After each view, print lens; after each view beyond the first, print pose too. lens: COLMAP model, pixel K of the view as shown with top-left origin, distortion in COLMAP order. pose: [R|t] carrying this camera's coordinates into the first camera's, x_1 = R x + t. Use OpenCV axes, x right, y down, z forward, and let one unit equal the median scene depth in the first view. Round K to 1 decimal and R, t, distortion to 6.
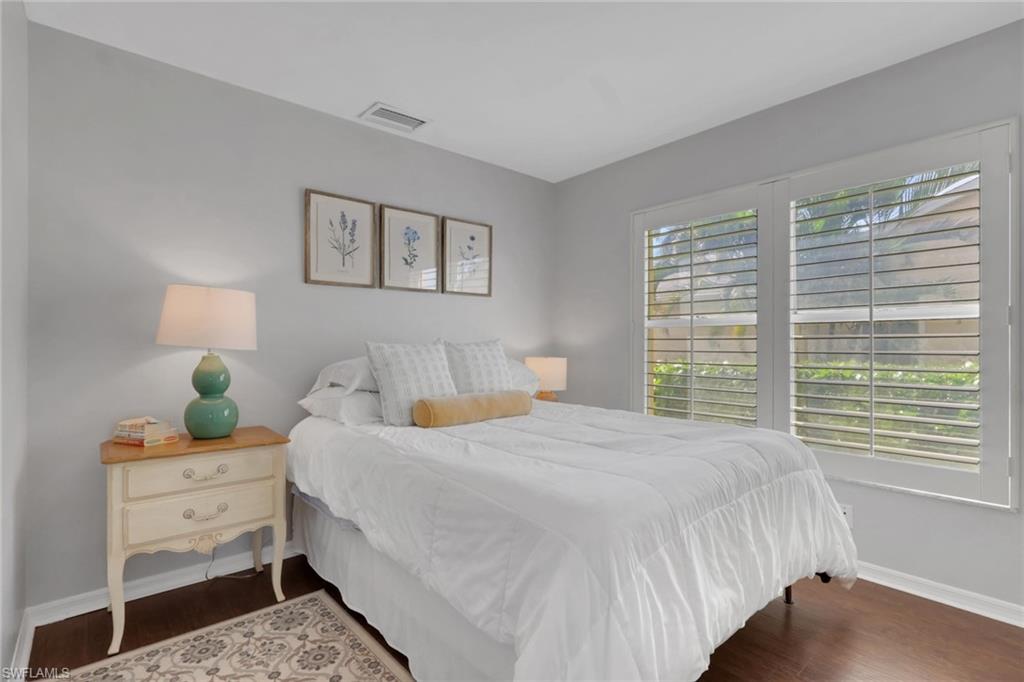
lens RADIAL K [[489.7, 0, 513.6], [0, 489.7, 346.2], [0, 0, 1]] dist [-0.001124, -0.000617]
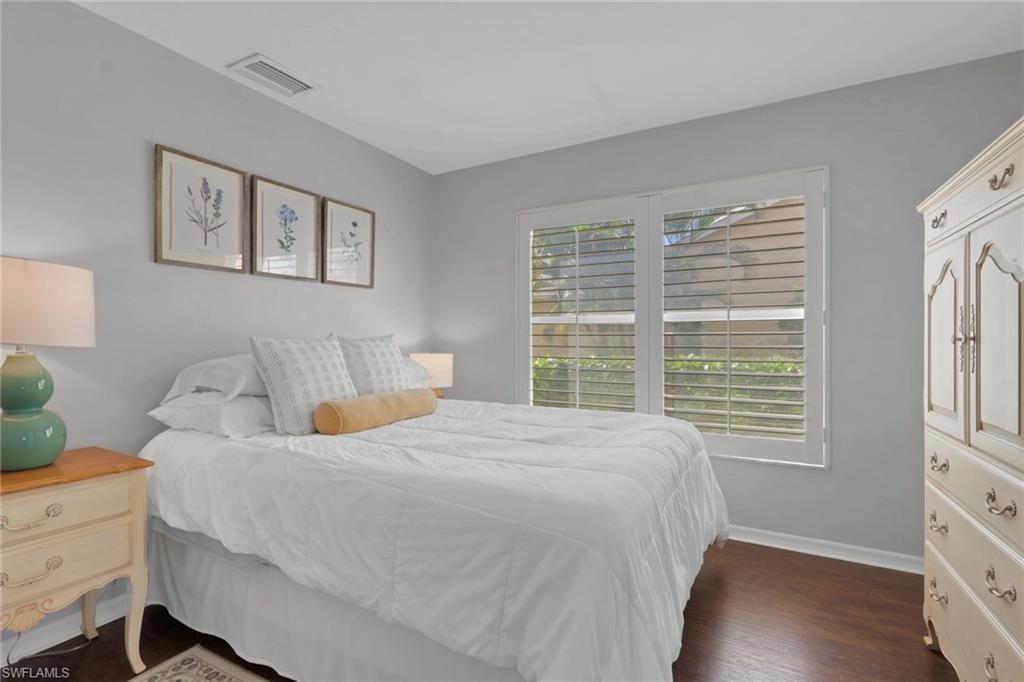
lens RADIAL K [[478.8, 0, 512.0], [0, 478.8, 341.0], [0, 0, 1]] dist [-0.001127, -0.001156]
pose [[0.939657, 0.000009, 0.342118, -0.156148], [0.000495, 0.999999, -0.001386, -0.000170], [-0.342118, 0.001471, 0.939656, 0.077131]]
